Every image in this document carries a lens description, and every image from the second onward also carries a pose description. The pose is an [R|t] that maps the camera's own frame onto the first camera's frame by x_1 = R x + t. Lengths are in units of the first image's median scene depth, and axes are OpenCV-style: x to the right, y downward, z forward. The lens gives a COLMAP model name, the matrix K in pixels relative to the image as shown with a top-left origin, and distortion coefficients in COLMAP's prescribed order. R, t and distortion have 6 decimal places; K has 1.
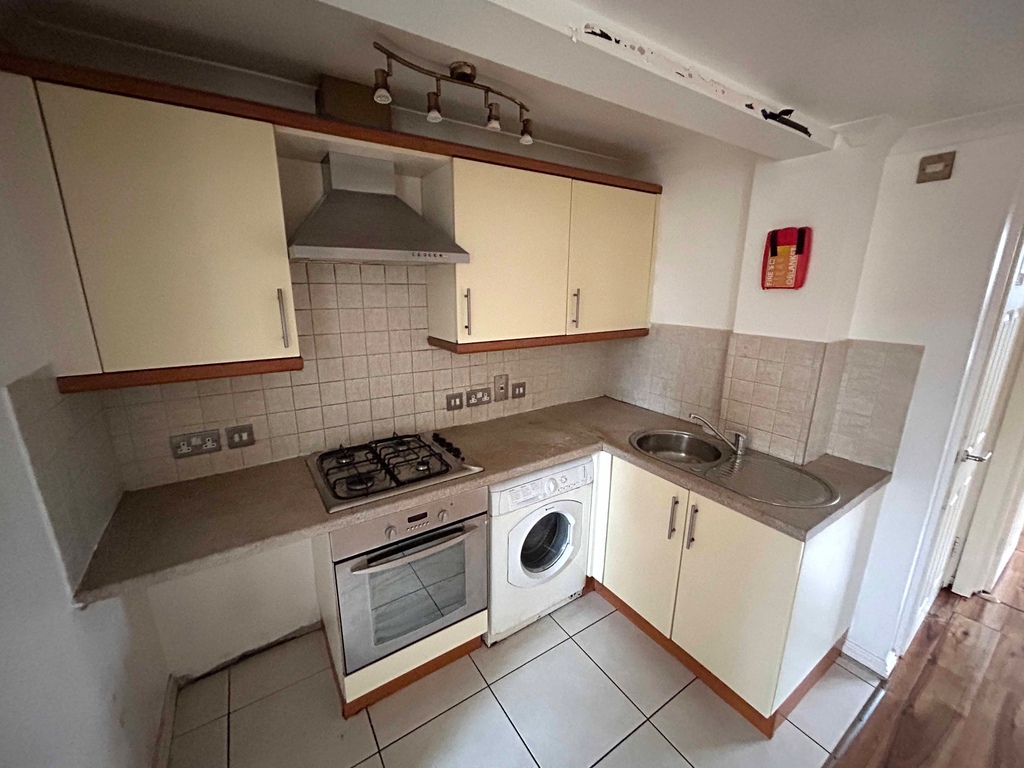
lens RADIAL K [[417.4, 0, 515.0], [0, 417.4, 386.6], [0, 0, 1]] dist [-0.001822, -0.000405]
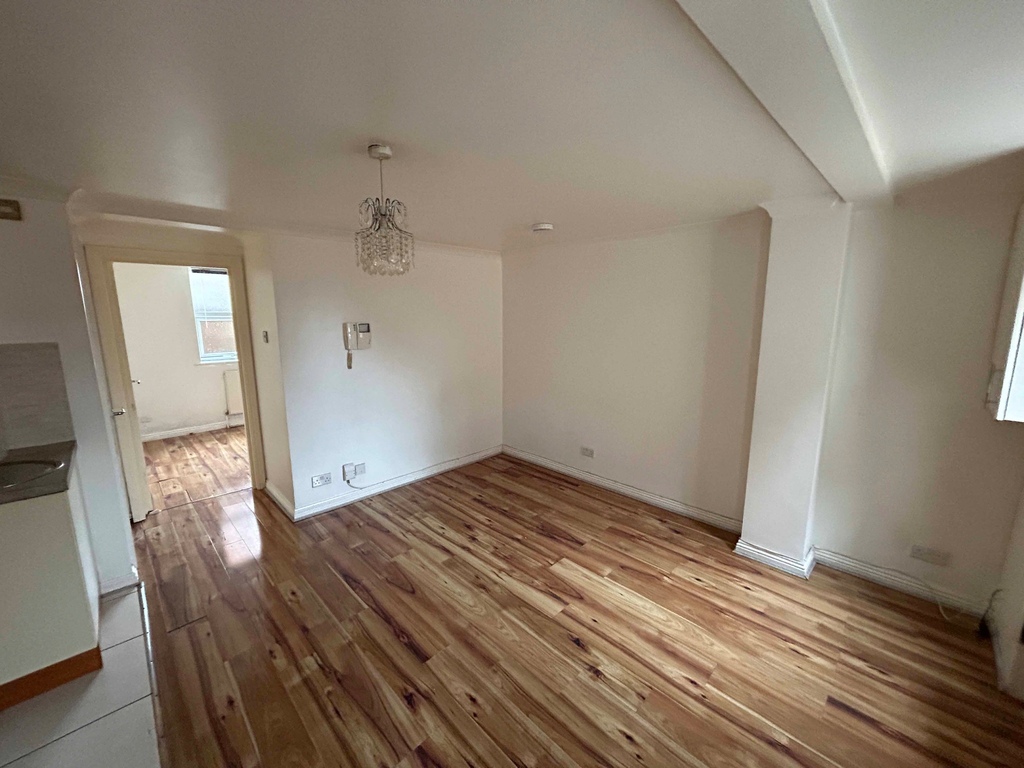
lens RADIAL K [[409.6, 0, 512.0], [0, 409.6, 384.0], [0, 0, 1]] dist [-0.001043, 0.000043]
pose [[-0.185746, -0.176558, 0.966605, -0.542131], [0.240495, 0.945635, 0.218942, 0.085110], [-0.952712, 0.273132, -0.133187, -0.177304]]
